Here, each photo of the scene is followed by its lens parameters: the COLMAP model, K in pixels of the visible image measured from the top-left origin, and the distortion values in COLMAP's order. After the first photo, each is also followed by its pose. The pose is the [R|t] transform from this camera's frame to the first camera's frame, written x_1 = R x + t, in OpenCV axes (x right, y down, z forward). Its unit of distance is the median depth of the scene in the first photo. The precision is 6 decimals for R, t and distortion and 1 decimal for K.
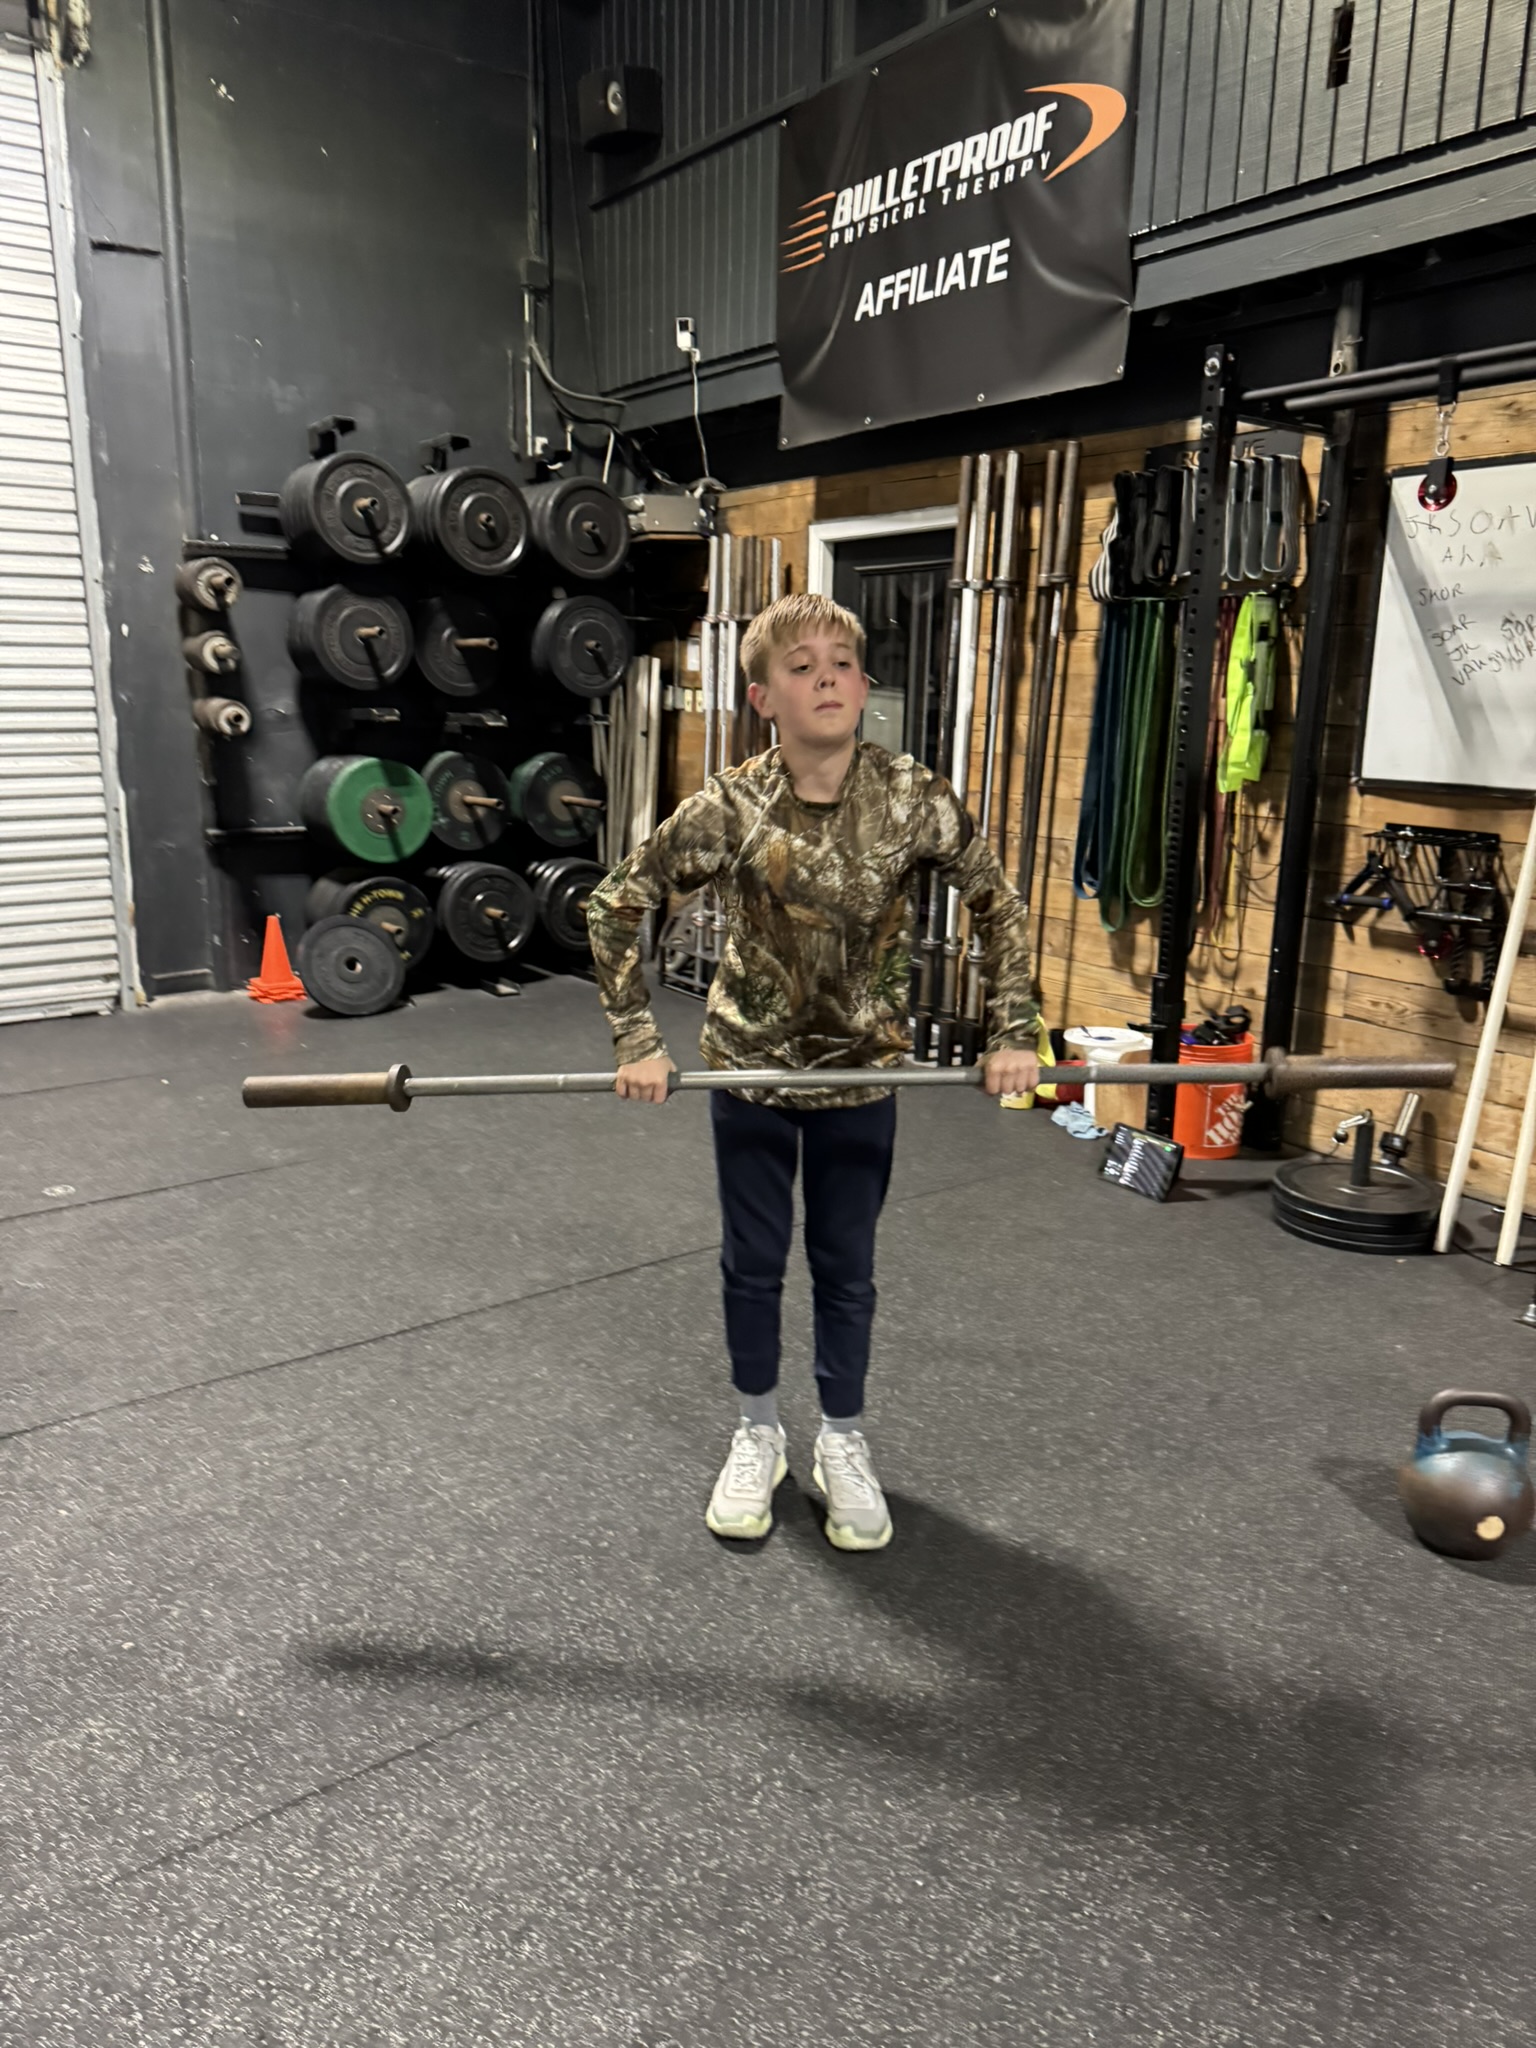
lens RADIAL K [[1445.3, 0, 764.4], [0, 1445.3, 1032.7], [0, 0, 1]] dist [0.044245, -0.049262]
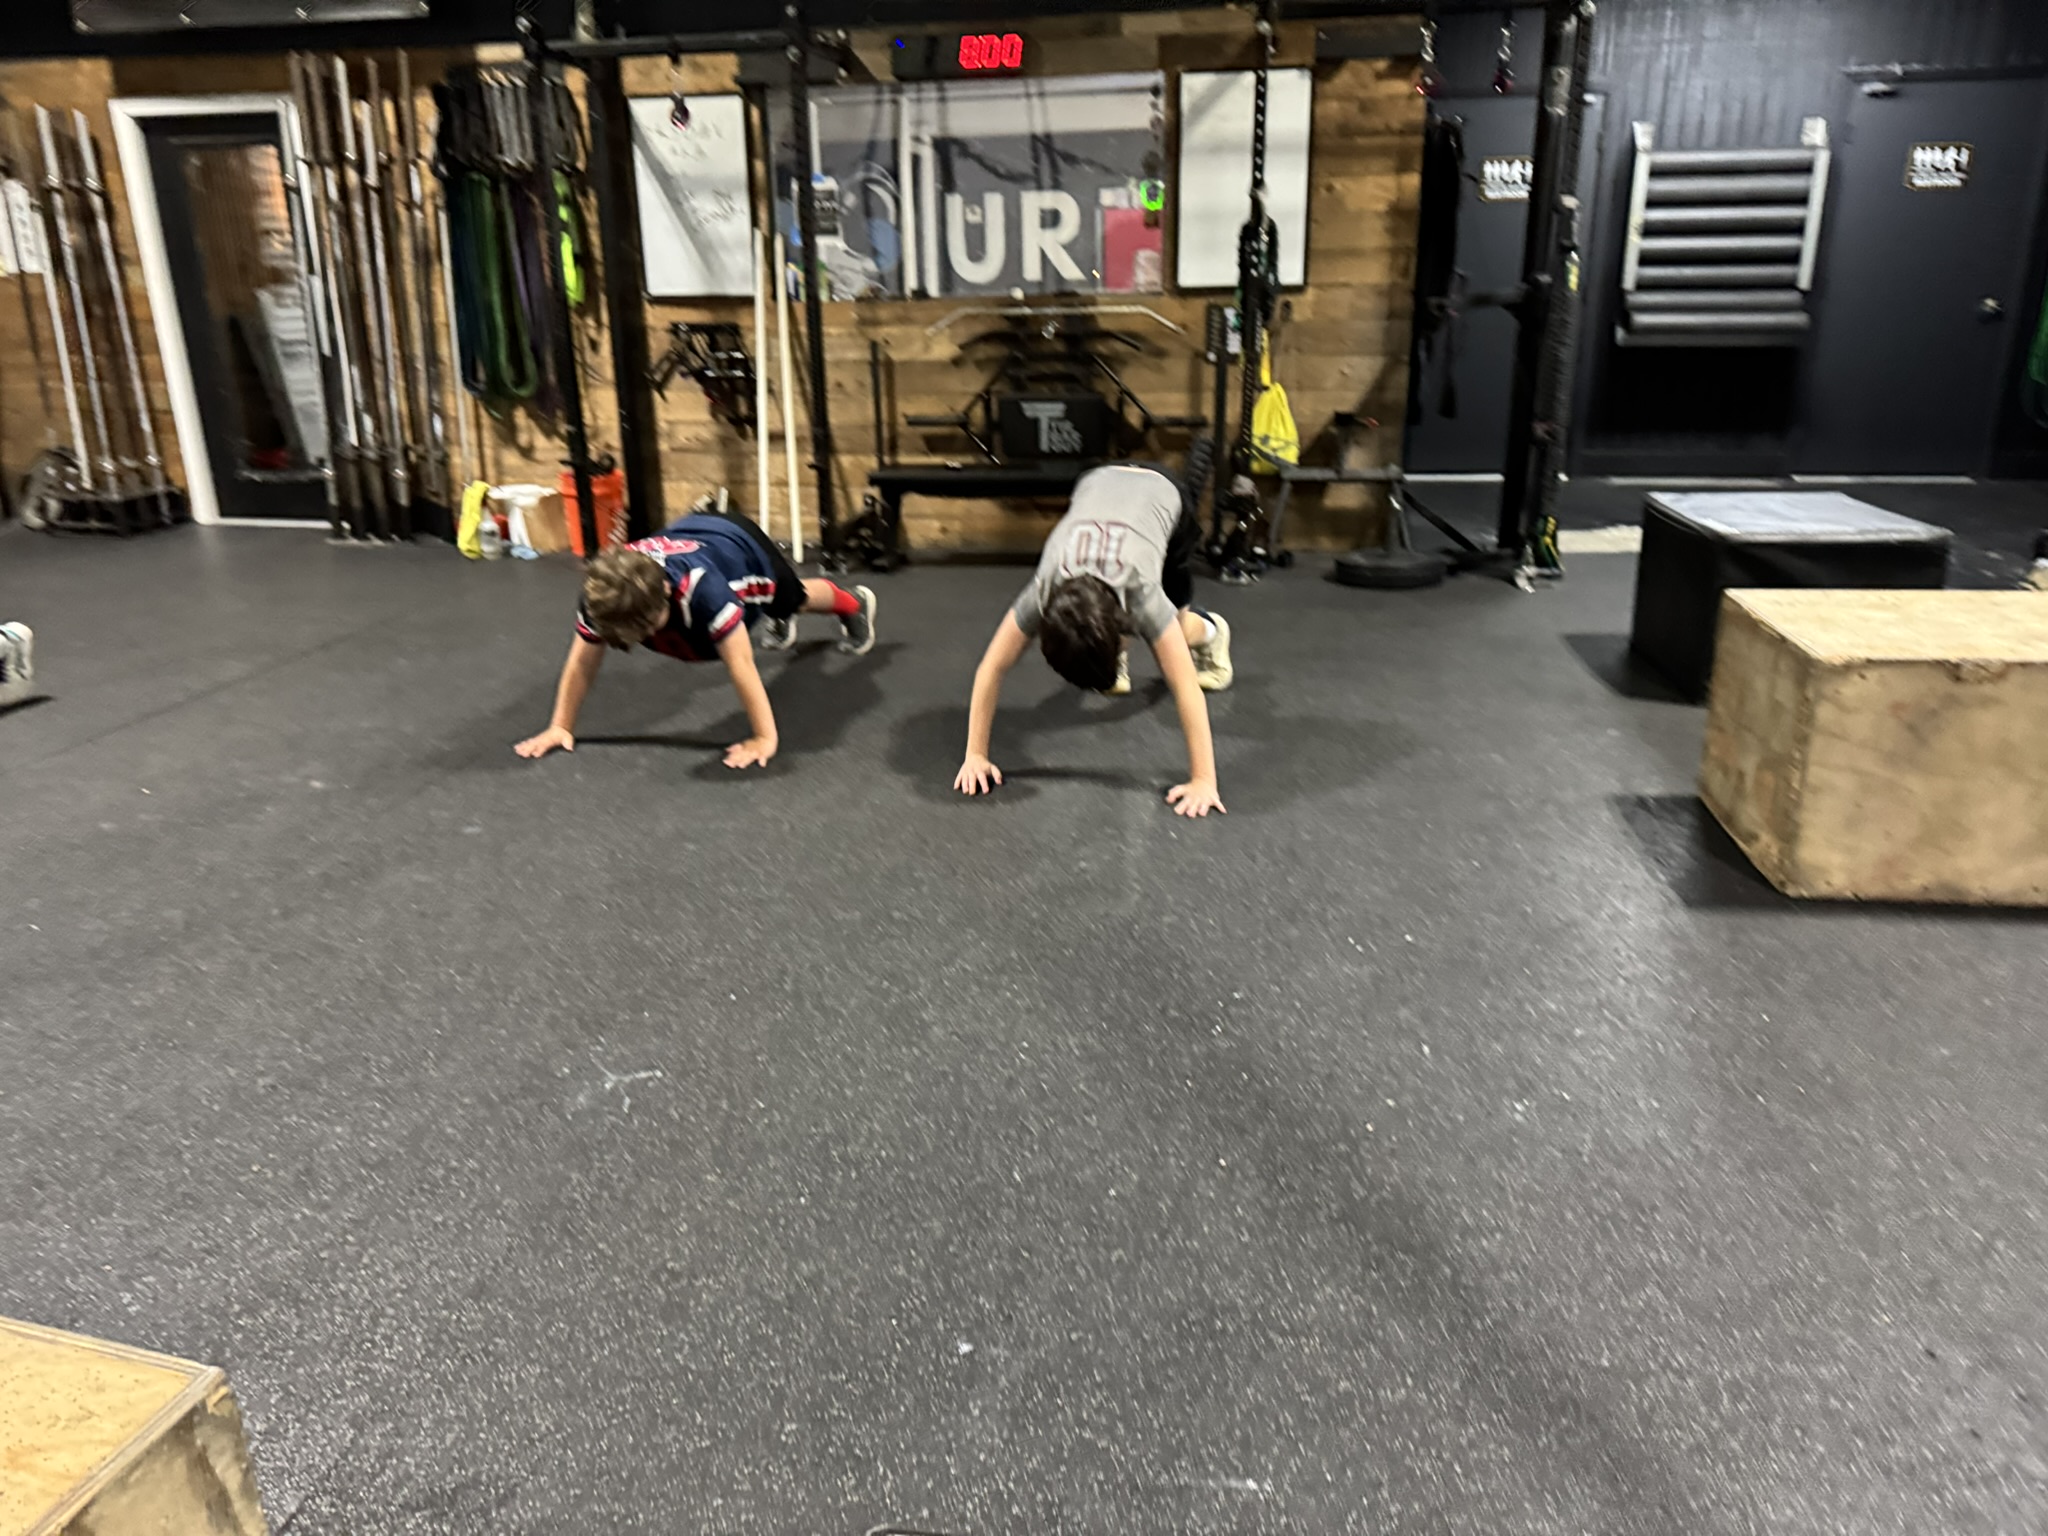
lens RADIAL K [[1445.3, 0, 1030.3], [0, 1445.3, 762.0], [0, 0, 1]] dist [0.044245, -0.049262]
pose [[0.733322, -0.250274, 0.632140, -0.415538], [0.183961, 0.968139, 0.169895, 0.125596], [-0.654520, -0.008298, 0.755999, -0.476710]]
